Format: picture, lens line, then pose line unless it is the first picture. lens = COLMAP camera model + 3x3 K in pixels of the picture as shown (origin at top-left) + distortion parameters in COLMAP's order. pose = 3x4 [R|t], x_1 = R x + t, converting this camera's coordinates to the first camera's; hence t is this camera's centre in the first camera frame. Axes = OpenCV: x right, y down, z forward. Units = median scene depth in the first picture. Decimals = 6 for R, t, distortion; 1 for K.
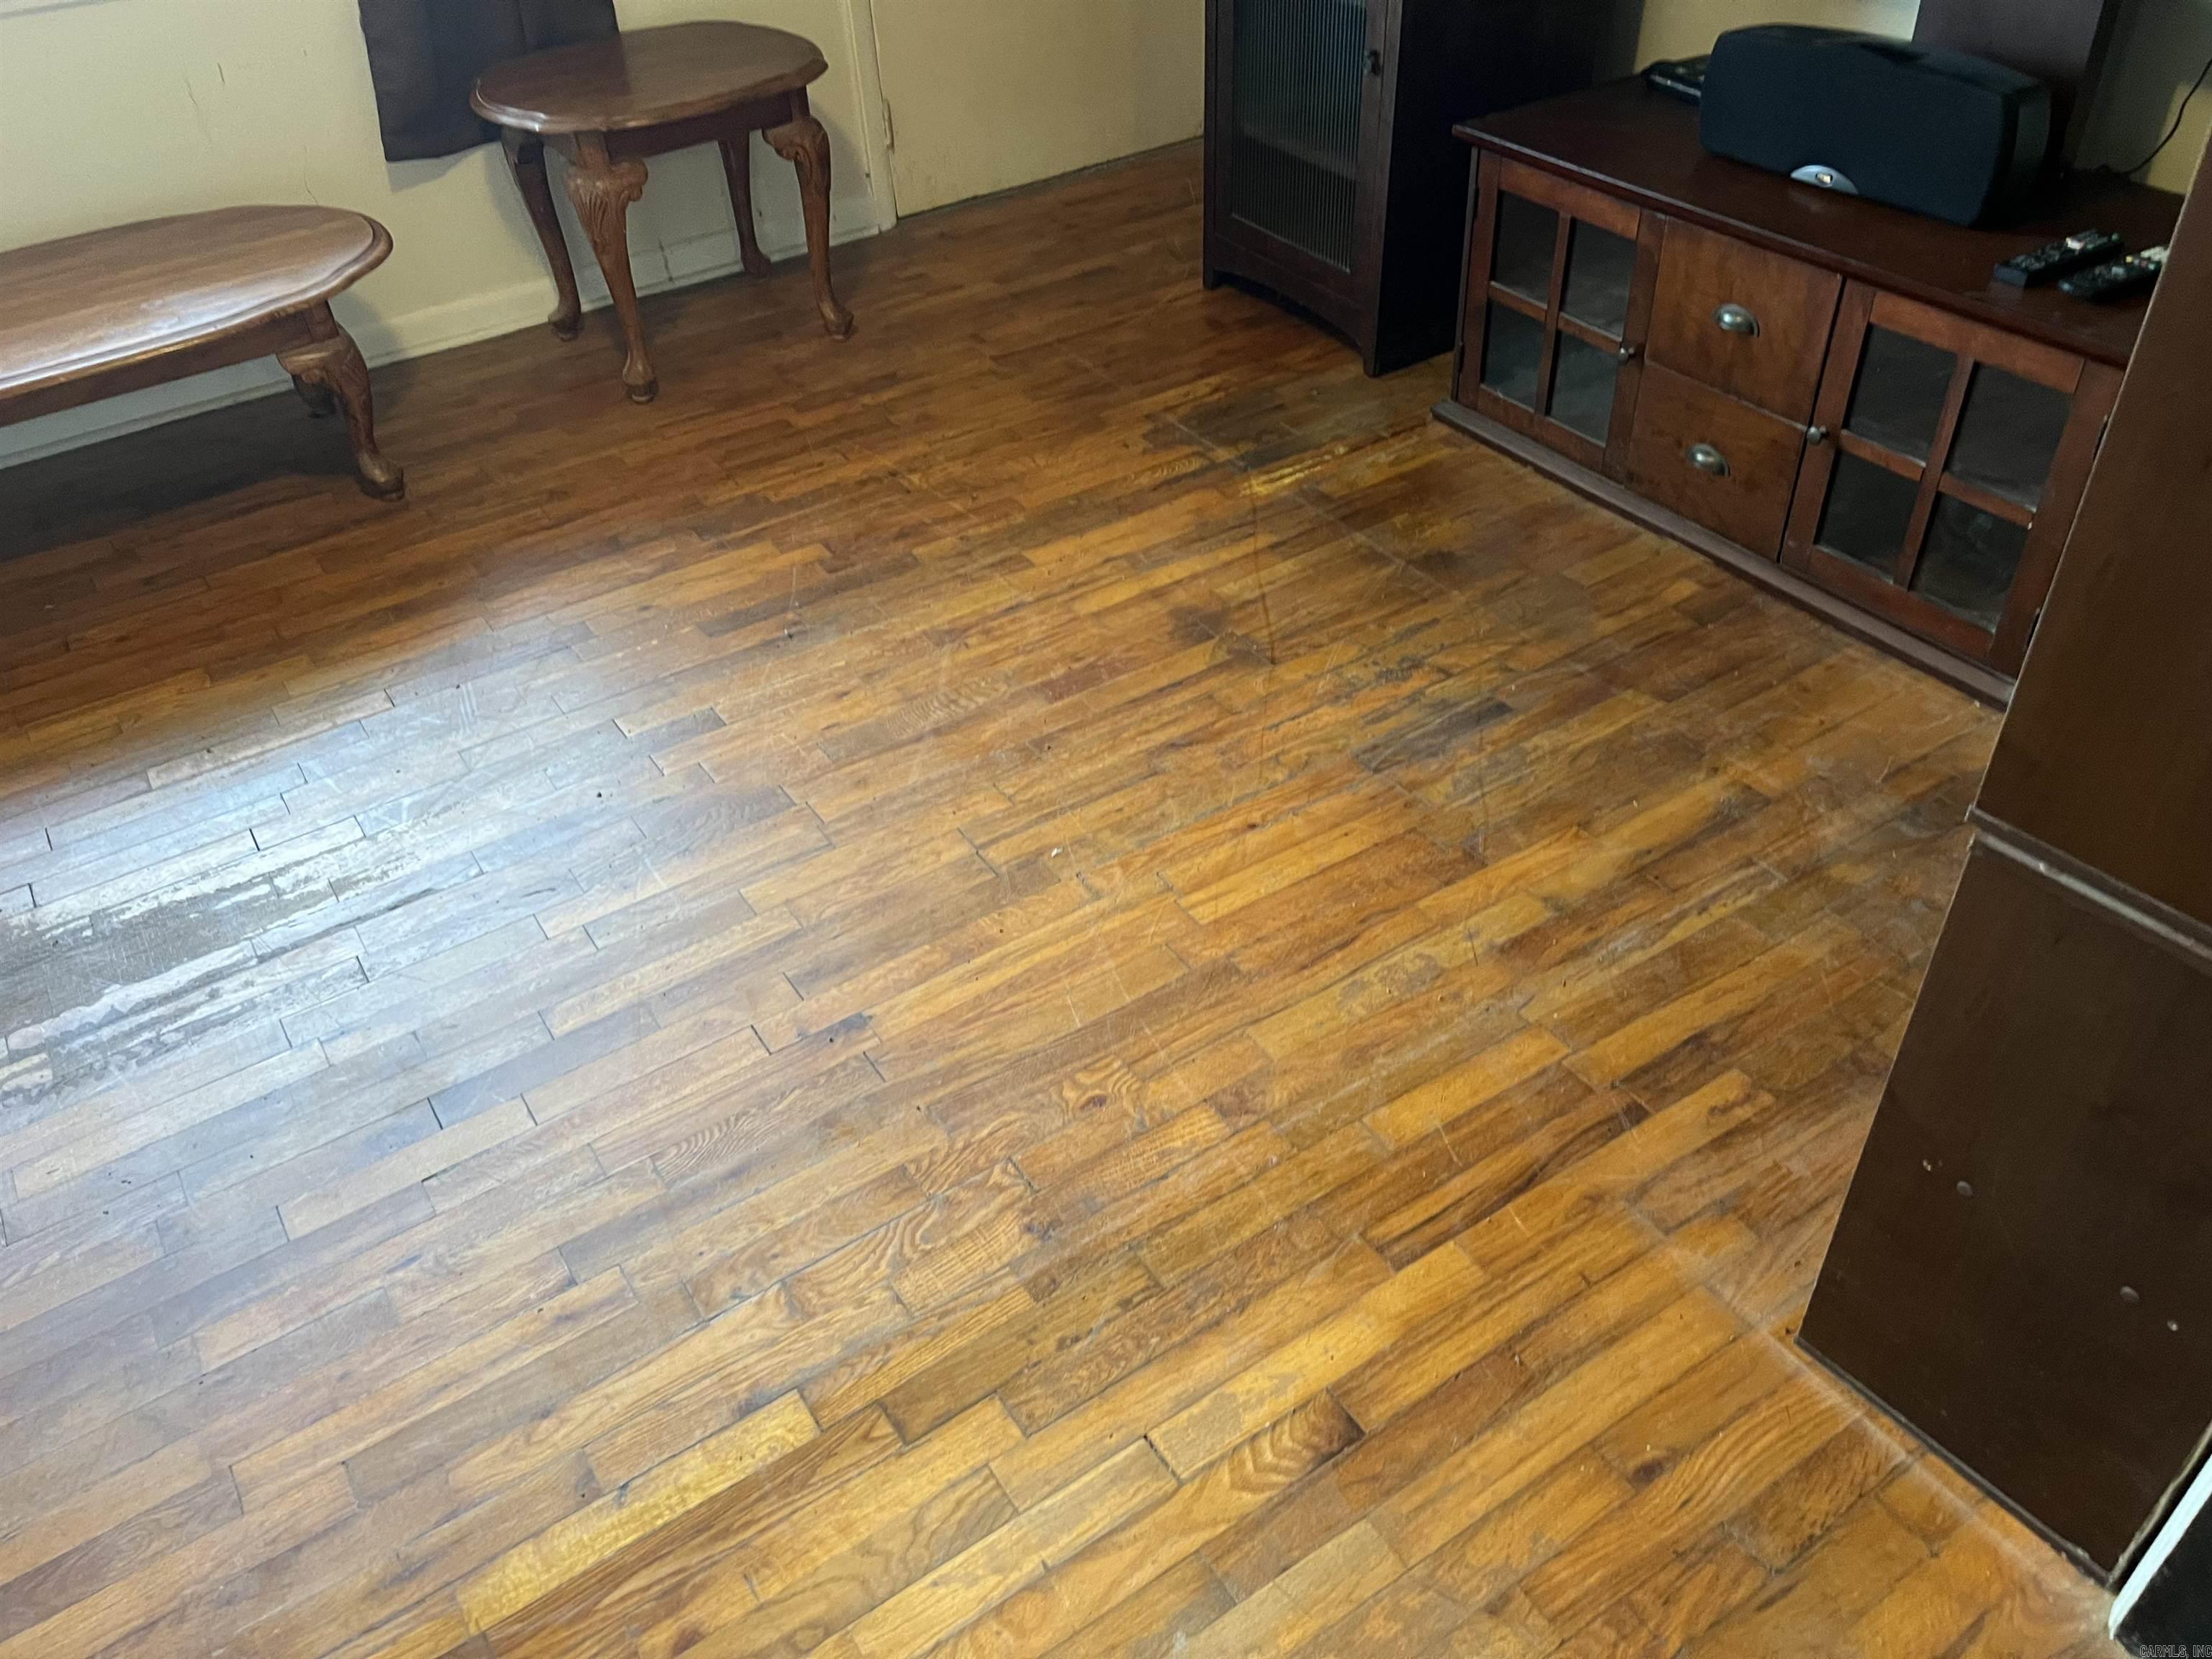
lens RADIAL K [[1659.7, 0, 1115.8], [0, 1659.7, 839.5], [0, 0, 1]] dist [0.040452, -0.046703]
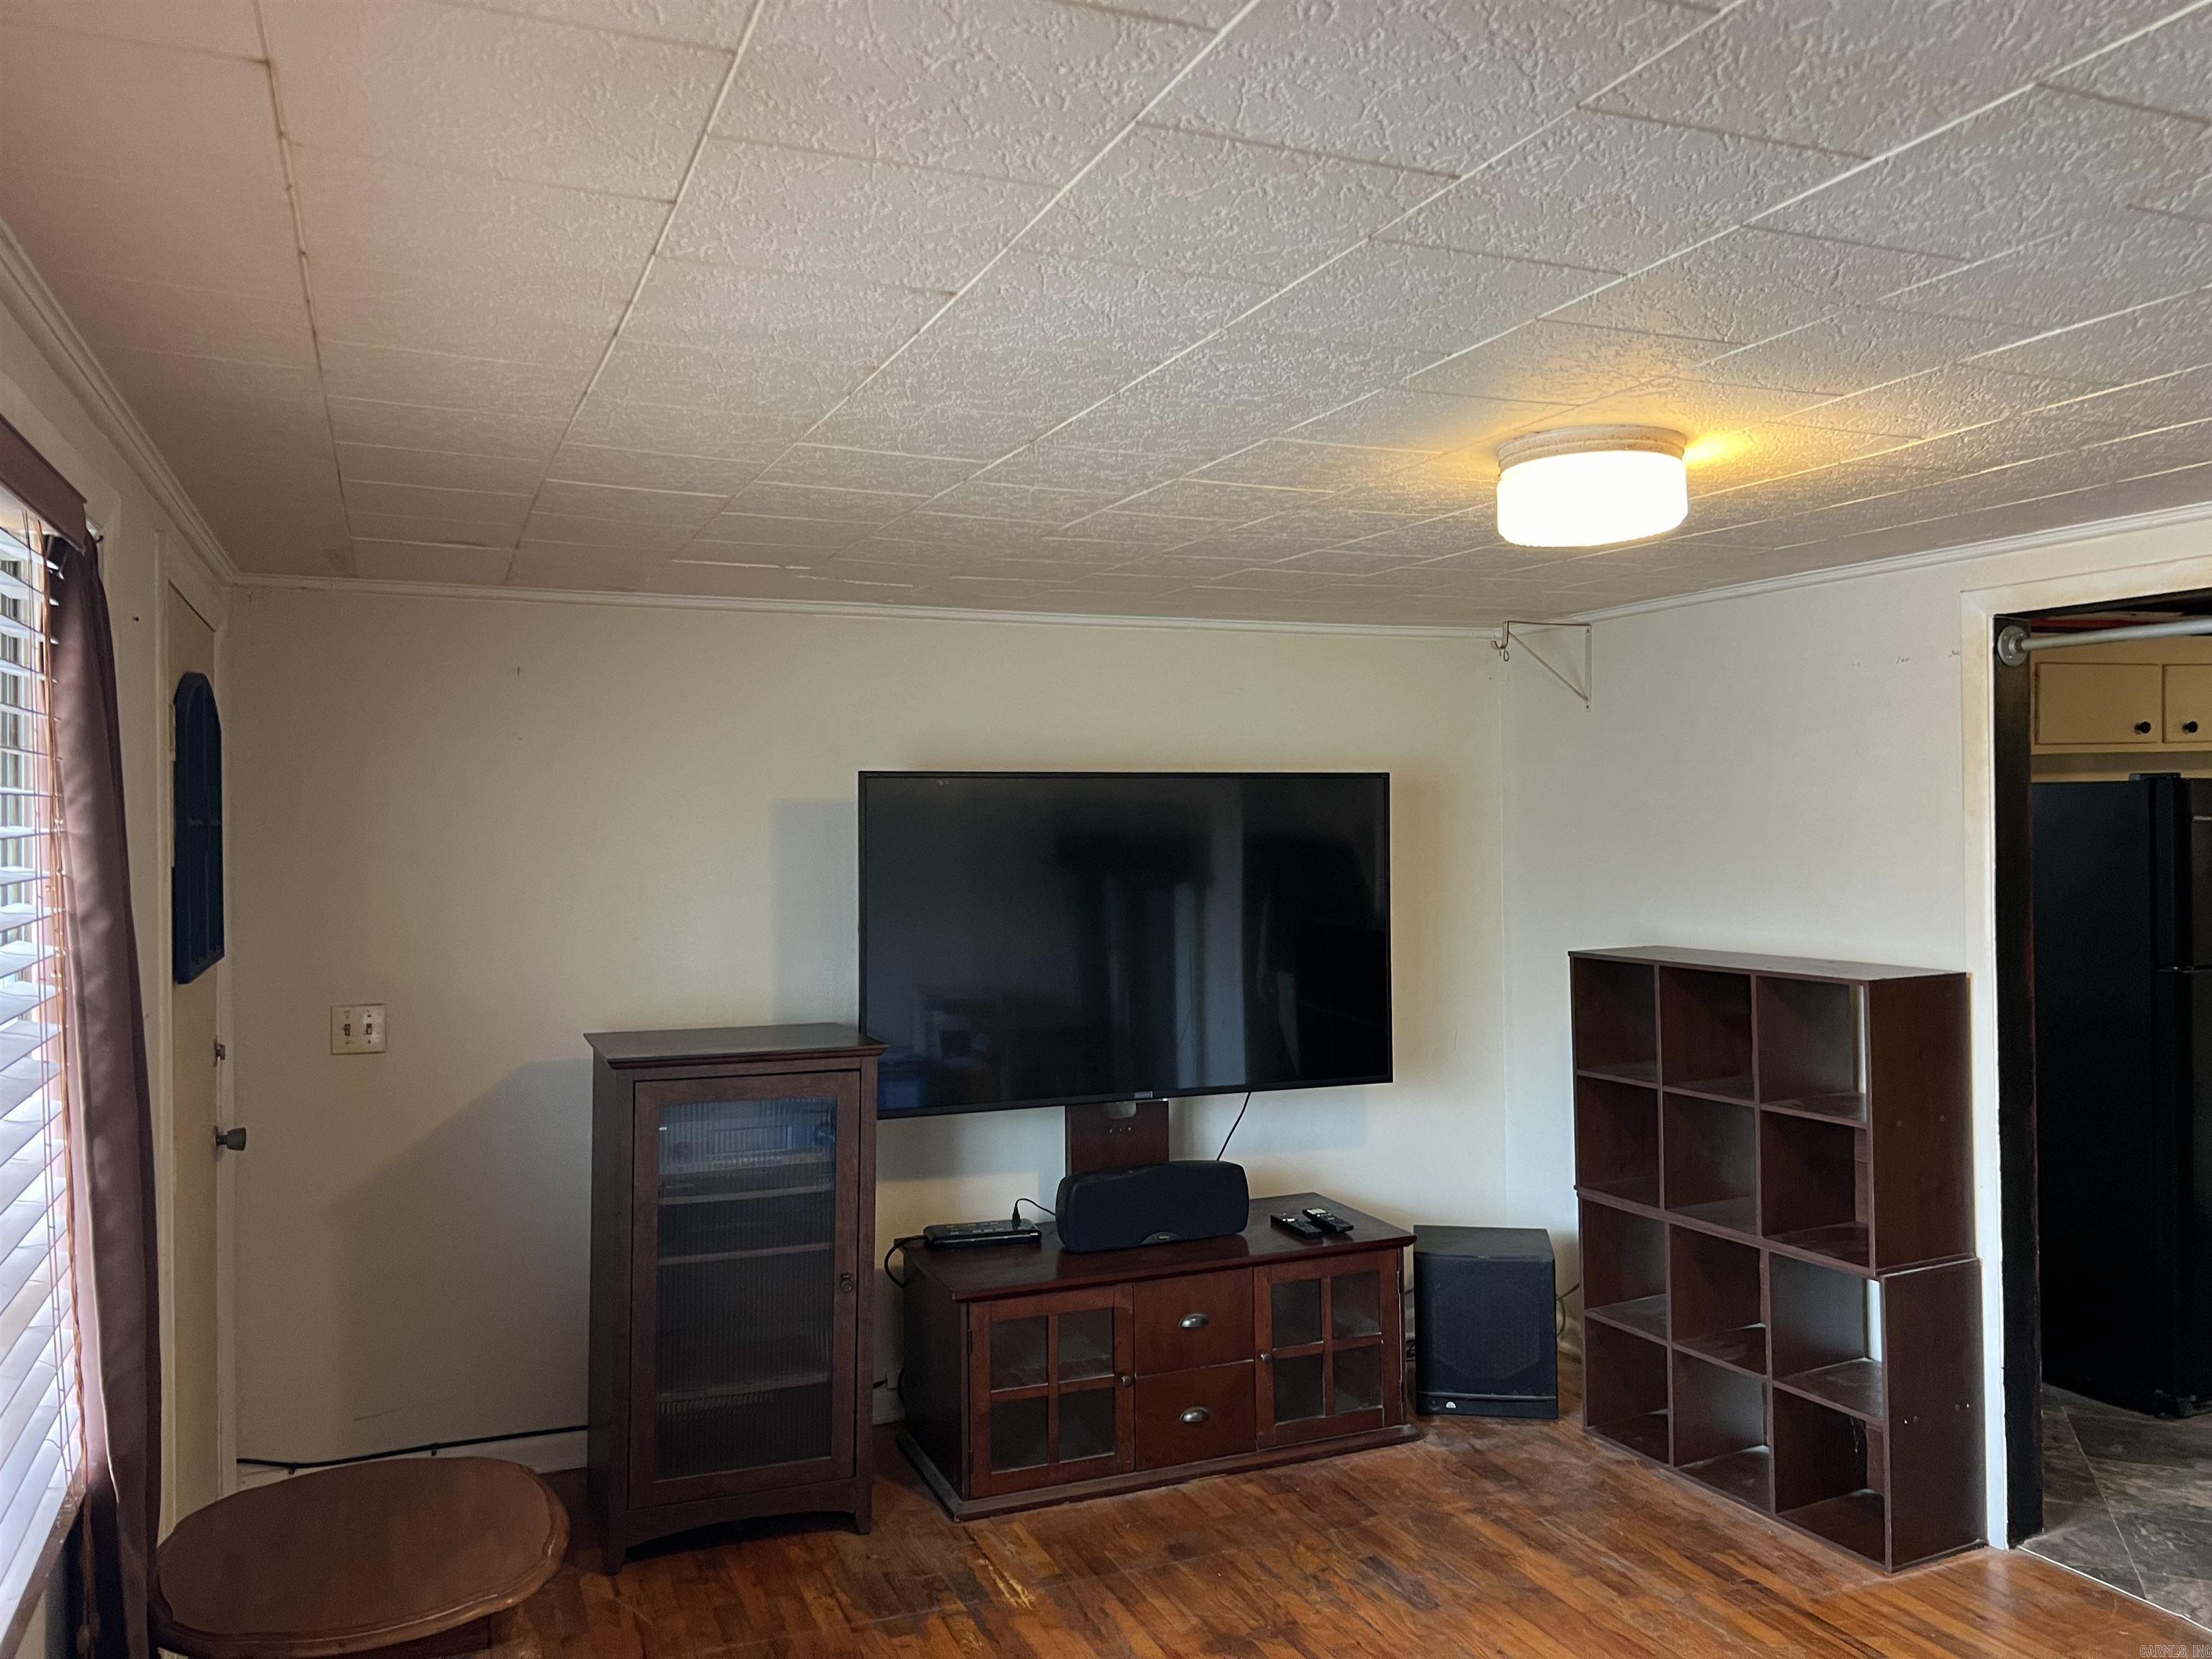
lens RADIAL K [[1659.7, 0, 1101.3], [0, 1659.7, 837.2], [0, 0, 1]] dist [0.040452, -0.046703]
pose [[0.190791, 0.048444, 0.980435, -1.355585], [0.632528, 0.757719, -0.160528, -0.499261], [-0.750671, 0.650780, 0.113924, 0.617487]]
